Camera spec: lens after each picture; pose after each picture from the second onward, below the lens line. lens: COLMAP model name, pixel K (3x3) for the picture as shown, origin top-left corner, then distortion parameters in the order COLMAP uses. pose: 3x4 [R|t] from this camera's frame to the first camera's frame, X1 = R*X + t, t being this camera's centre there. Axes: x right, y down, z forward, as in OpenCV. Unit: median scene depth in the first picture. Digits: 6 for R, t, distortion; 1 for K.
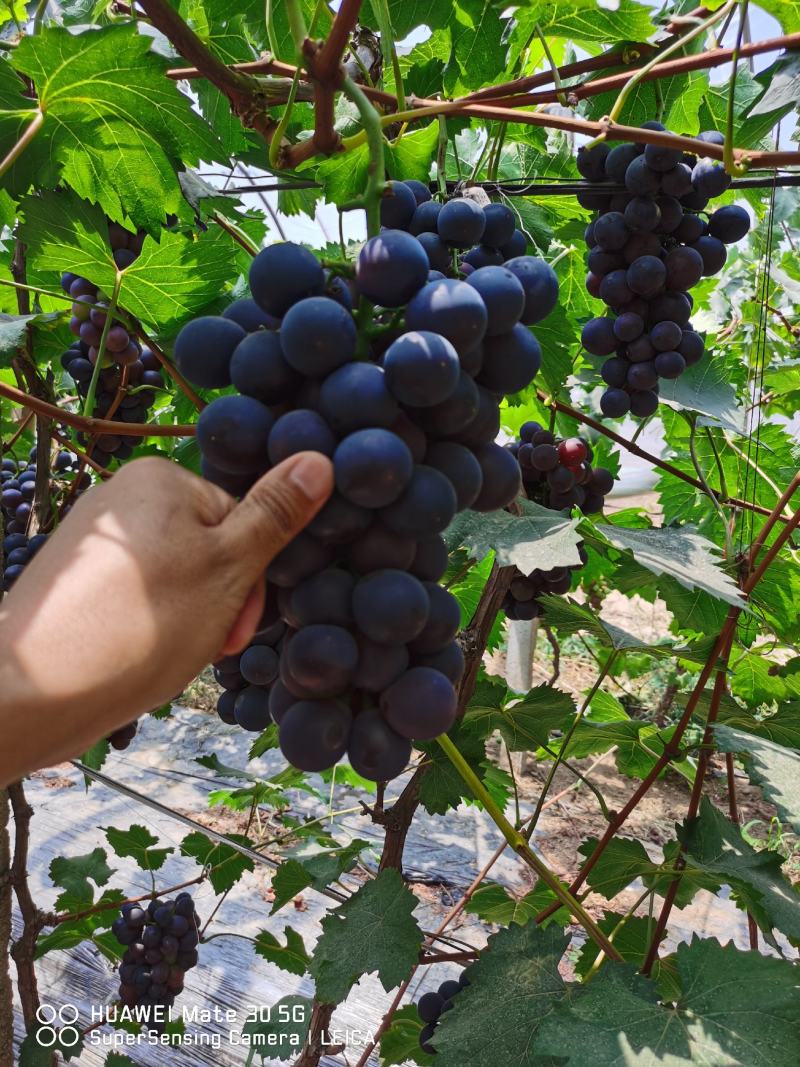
lens RADIAL K [[820.5, 0, 400.0], [0, 820.5, 533.5], [0, 0, 1]] dist [0.025289, -0.005824]
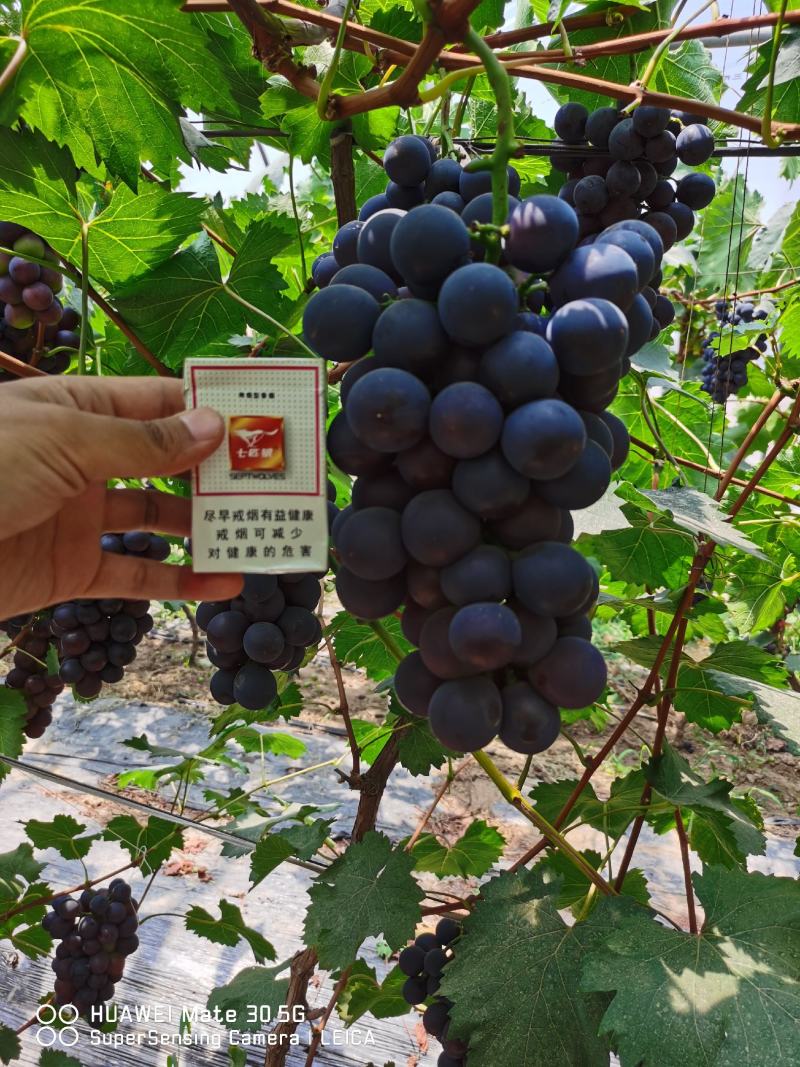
lens RADIAL K [[820.5, 0, 400.0], [0, 820.5, 533.5], [0, 0, 1]] dist [0.025289, -0.005824]
pose [[0.983454, -0.042523, 0.176094, -0.160519], [0.033493, 0.997983, 0.053936, -0.012999], [-0.178033, -0.047145, 0.982895, 0.024211]]
